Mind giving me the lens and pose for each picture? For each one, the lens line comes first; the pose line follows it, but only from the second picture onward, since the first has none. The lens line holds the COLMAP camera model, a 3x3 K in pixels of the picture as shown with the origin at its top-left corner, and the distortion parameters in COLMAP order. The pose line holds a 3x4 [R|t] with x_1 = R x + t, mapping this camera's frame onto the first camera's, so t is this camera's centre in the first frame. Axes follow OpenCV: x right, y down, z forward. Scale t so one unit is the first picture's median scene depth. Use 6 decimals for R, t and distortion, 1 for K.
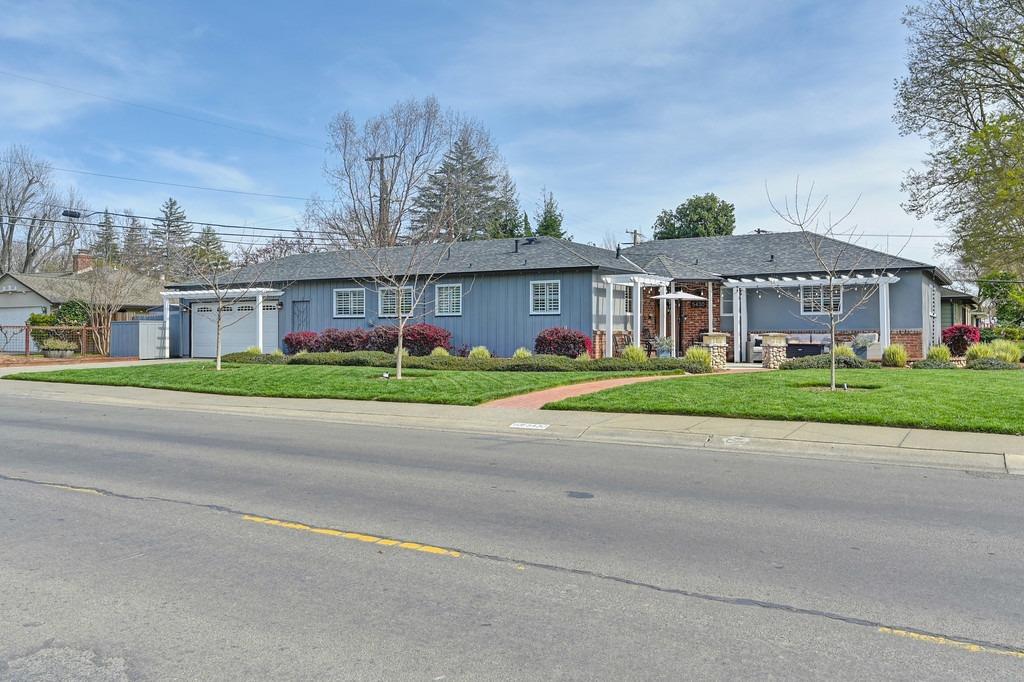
lens RADIAL K [[788.7, 0, 510.8], [0, 788.7, 314.3], [0, 0, 1]] dist [-0.000002, -0.000578]
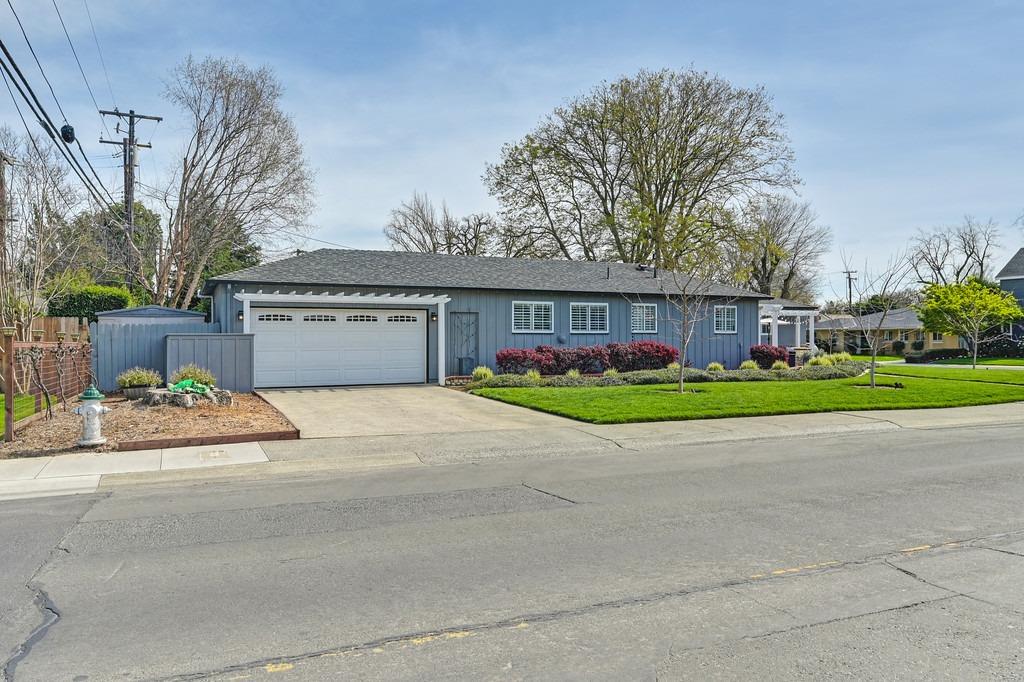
lens RADIAL K [[740.9, 0, 512.0], [0, 740.9, 341.0], [0, 0, 1]] dist [-0.003839, -0.000227]
pose [[0.561092, 0.003820, 0.827745, -1.039310], [-0.014060, 0.999889, 0.004916, 0.010441], [-0.827634, -0.014397, 0.561083, 0.595828]]
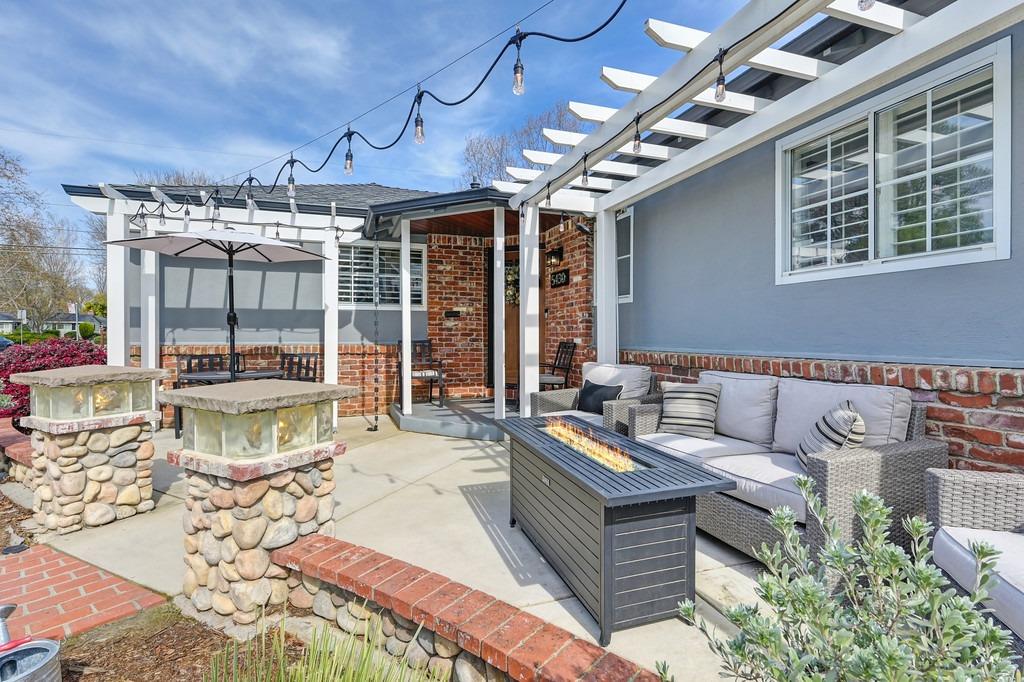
lens RADIAL K [[469.9, 0, 513.3], [0, 469.9, 336.8], [0, 0, 1]] dist [-0.002592, -0.000127]
pose [[0.786151, 0.007394, -0.617990, 0.392854], [0.012000, 0.999557, 0.027225, 0.010508], [0.617917, -0.028819, 0.785715, 0.853964]]
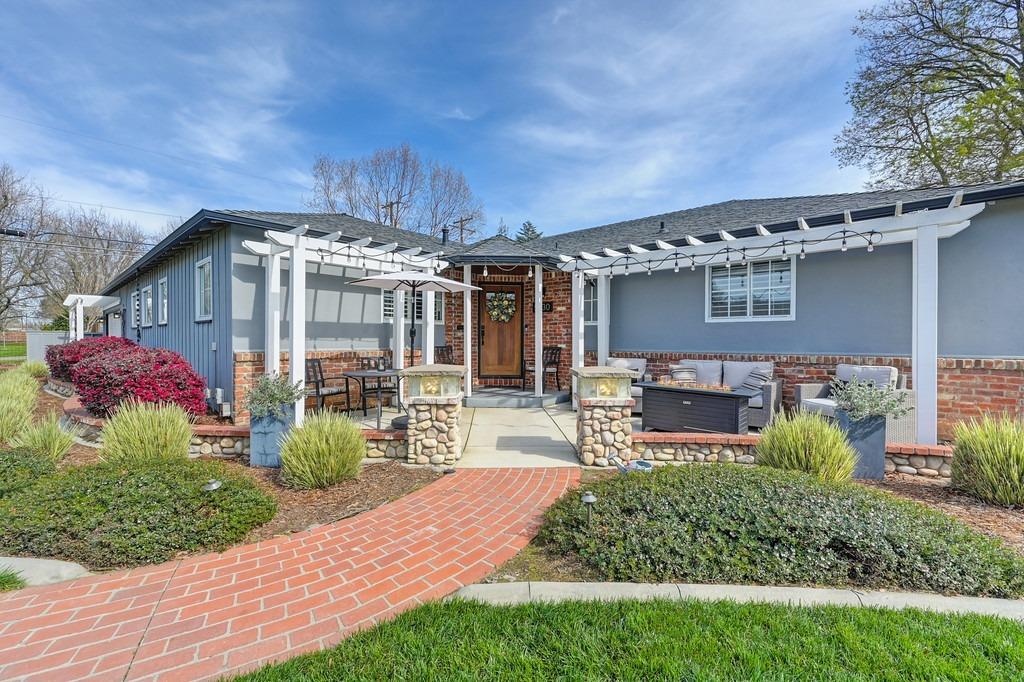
lens RADIAL K [[413.7, 0, 515.4], [0, 413.7, 338.0], [0, 0, 1]] dist [0.001768, 0.000126]
pose [[0.986441, 0.005940, -0.164011, 0.290051], [-0.002063, 0.999715, 0.023801, 0.004592], [0.164106, -0.023140, 0.986171, 0.713190]]
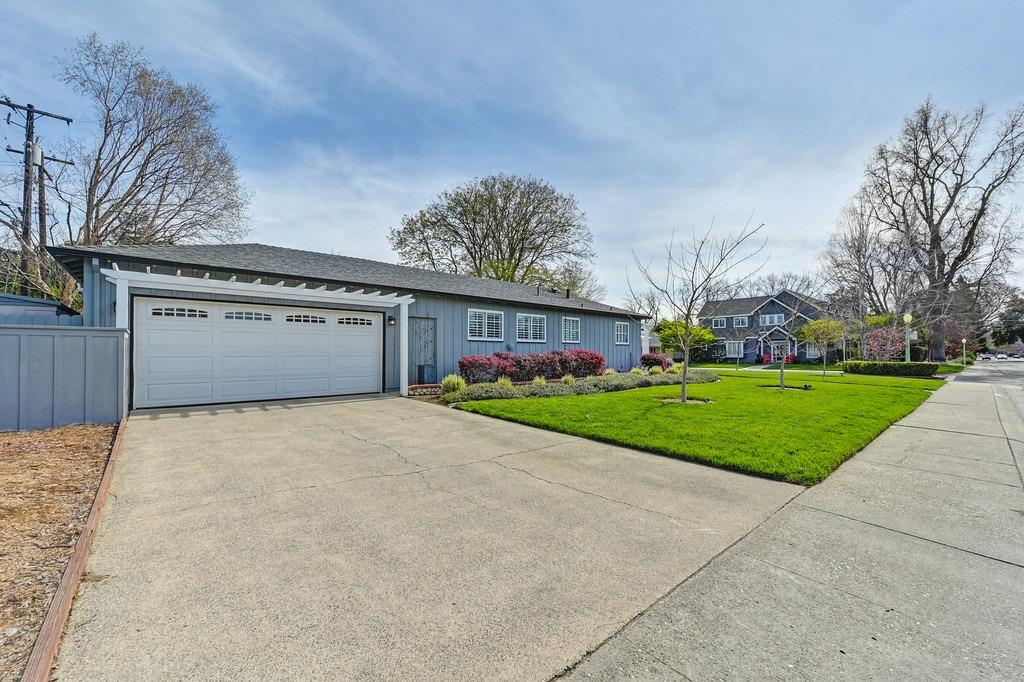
lens RADIAL K [[417.9, 0, 515.2], [0, 417.9, 350.1], [0, 0, 1]] dist [-0.000045, -0.000215]
pose [[0.294170, 0.015615, 0.955626, -0.752700], [-0.018825, 0.999767, -0.010542, 0.022293], [-0.955568, -0.014888, 0.294395, 0.910121]]
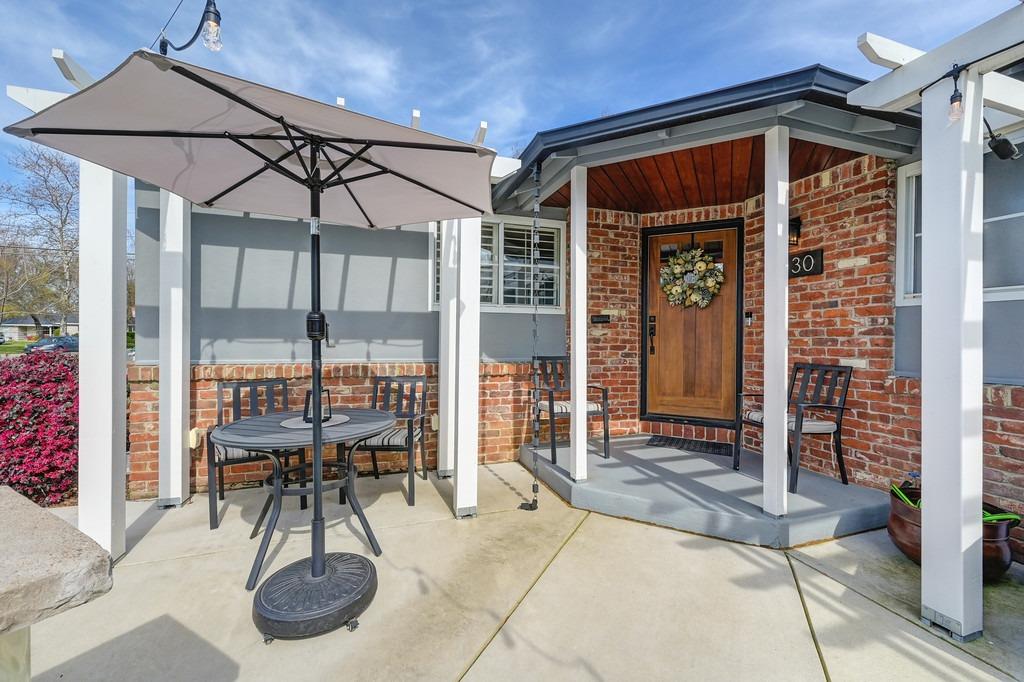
lens RADIAL K [[413.7, 0, 515.4], [0, 413.7, 338.0], [0, 0, 1]] dist [0.001768, 0.000126]
pose [[0.766362, 0.009525, -0.642338, 0.273713], [0.006259, 0.999732, 0.022293, 0.008034], [0.642378, -0.021105, 0.766097, 0.894158]]
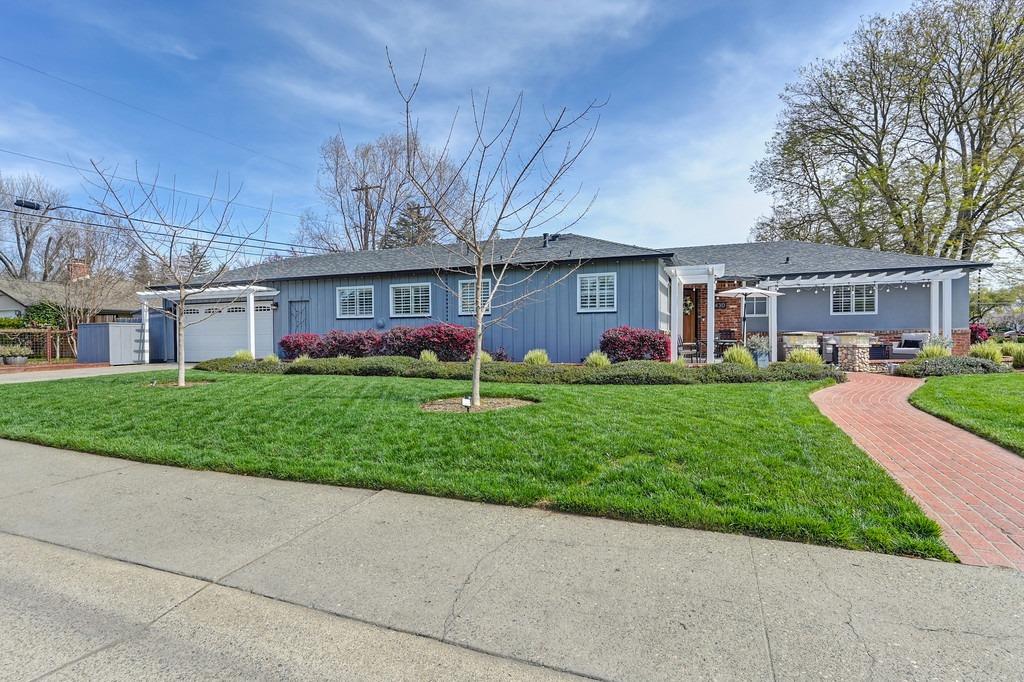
lens RADIAL K [[490.3, 0, 512.0], [0, 490.3, 341.0], [0, 0, 1]] dist [0.001145, 0.000022]
pose [[0.987219, -0.004482, 0.159305, -0.128475], [-0.000302, 0.999550, 0.029995, 0.014892], [-0.159367, -0.029660, 0.986774, 0.453300]]
